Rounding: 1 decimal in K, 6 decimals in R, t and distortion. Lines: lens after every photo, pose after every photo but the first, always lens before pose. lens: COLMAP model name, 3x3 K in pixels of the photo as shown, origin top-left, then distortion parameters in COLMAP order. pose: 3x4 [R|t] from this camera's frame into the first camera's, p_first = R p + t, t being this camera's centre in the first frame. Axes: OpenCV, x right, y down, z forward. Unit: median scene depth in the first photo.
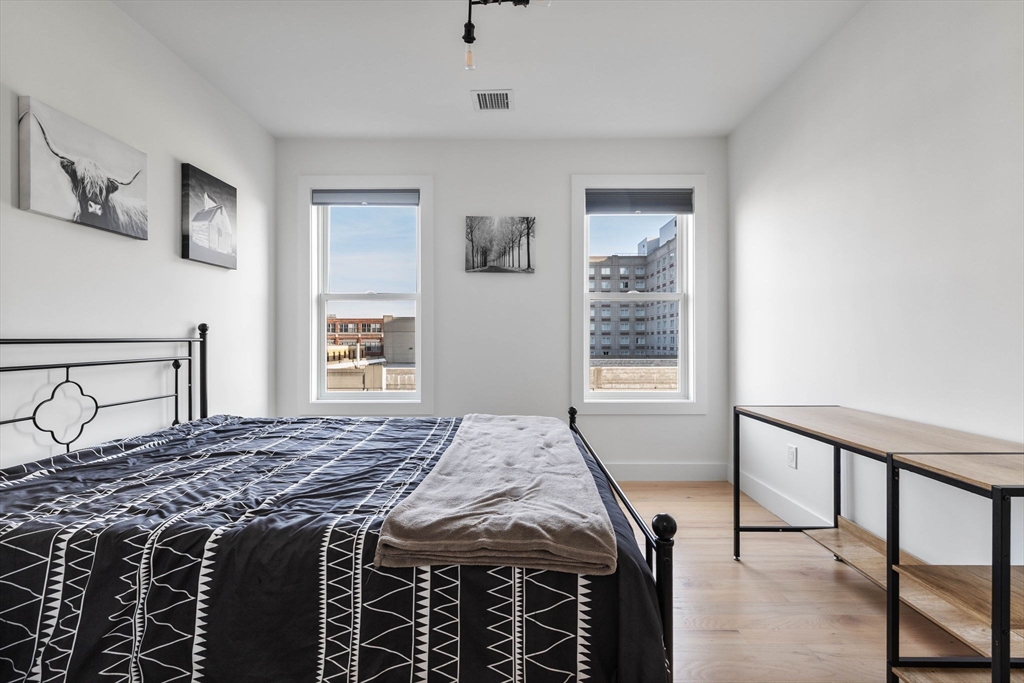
lens RADIAL K [[436.3, 0, 512.0], [0, 436.3, 341.5], [0, 0, 1]] dist [-0.001077, 0.000043]
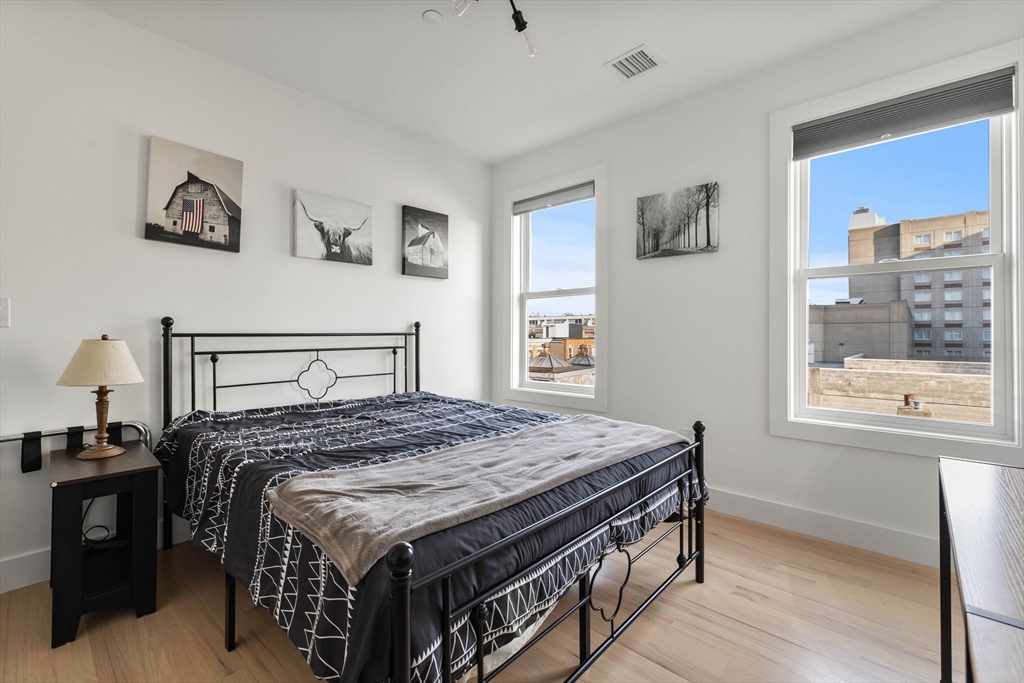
lens RADIAL K [[437.4, 0, 511.5], [0, 437.4, 333.4], [0, 0, 1]] dist [0.003259, 0.000343]
pose [[0.742771, 0.001720, -0.669543, 0.391643], [-0.003643, 0.999992, -0.001473, -0.003937], [0.669536, 0.003533, 0.742772, 0.187187]]
